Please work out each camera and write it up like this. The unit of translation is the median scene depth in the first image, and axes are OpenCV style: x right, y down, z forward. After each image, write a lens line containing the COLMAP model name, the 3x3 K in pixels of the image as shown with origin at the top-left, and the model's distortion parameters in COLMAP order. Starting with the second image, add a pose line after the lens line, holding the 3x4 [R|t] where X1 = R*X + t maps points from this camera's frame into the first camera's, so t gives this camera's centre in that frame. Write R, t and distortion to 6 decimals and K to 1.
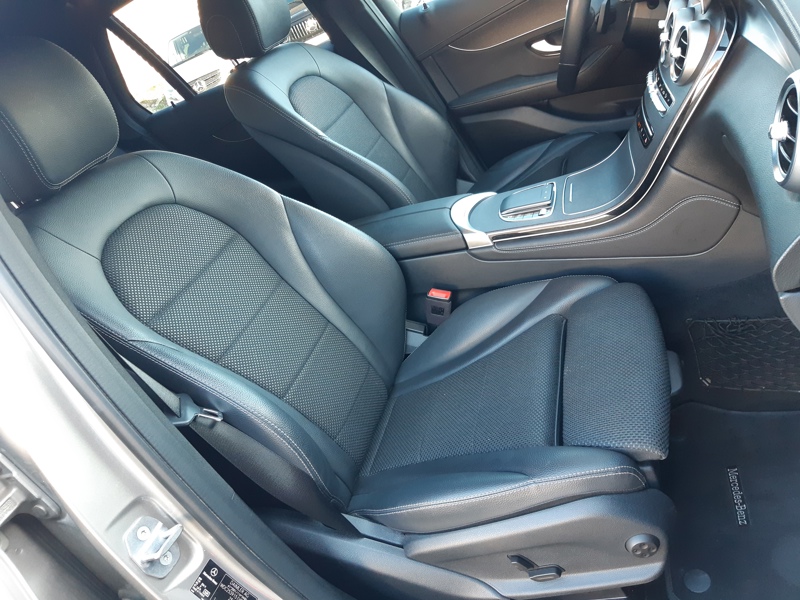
lens RADIAL K [[607.3, 0, 397.9], [0, 607.3, 290.6], [0, 0, 1]] dist [0.005860, -0.039163]
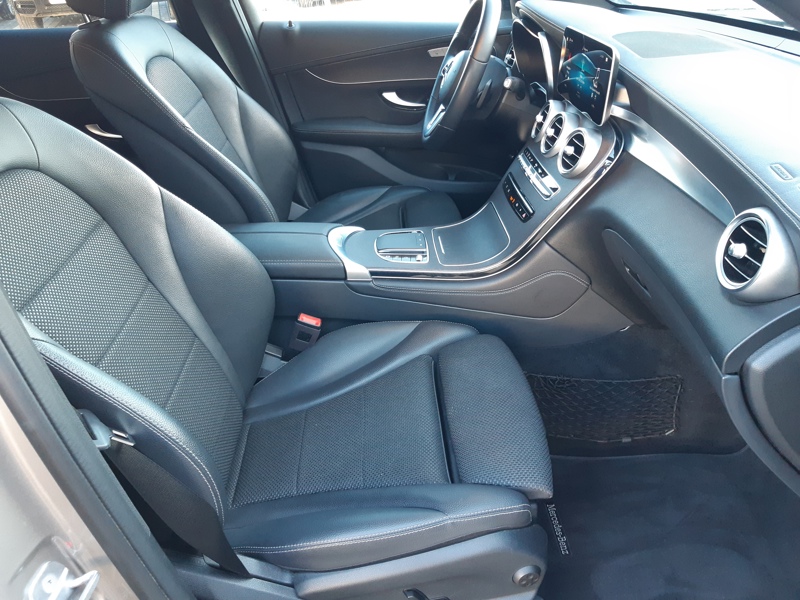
lens RADIAL K [[607.3, 0, 397.0], [0, 607.3, 287.0], [0, 0, 1]] dist [0.005860, -0.039163]
pose [[0.893384, 0.157547, 0.420765, -0.263680], [-0.139475, 0.987486, -0.073605, 0.006245], [-0.427096, 0.007071, 0.904179, 0.059331]]
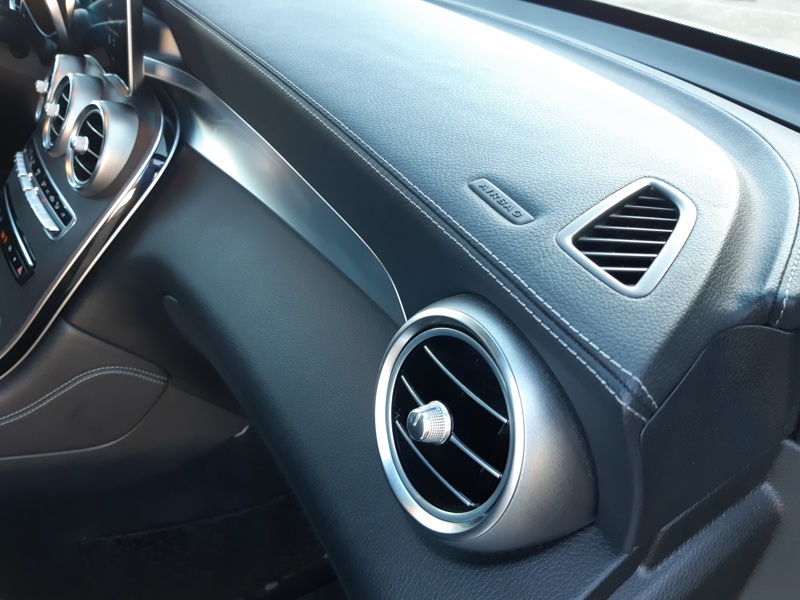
lens RADIAL K [[631.8, 0, 400.1], [0, 631.8, 296.0], [0, 0, 1]] dist [0.018152, -0.038393]
pose [[0.546735, 0.036545, 0.836508, 0.091318], [0.050914, 0.995747, -0.076779, -0.151072], [-0.835756, 0.084568, 0.542549, 0.342208]]
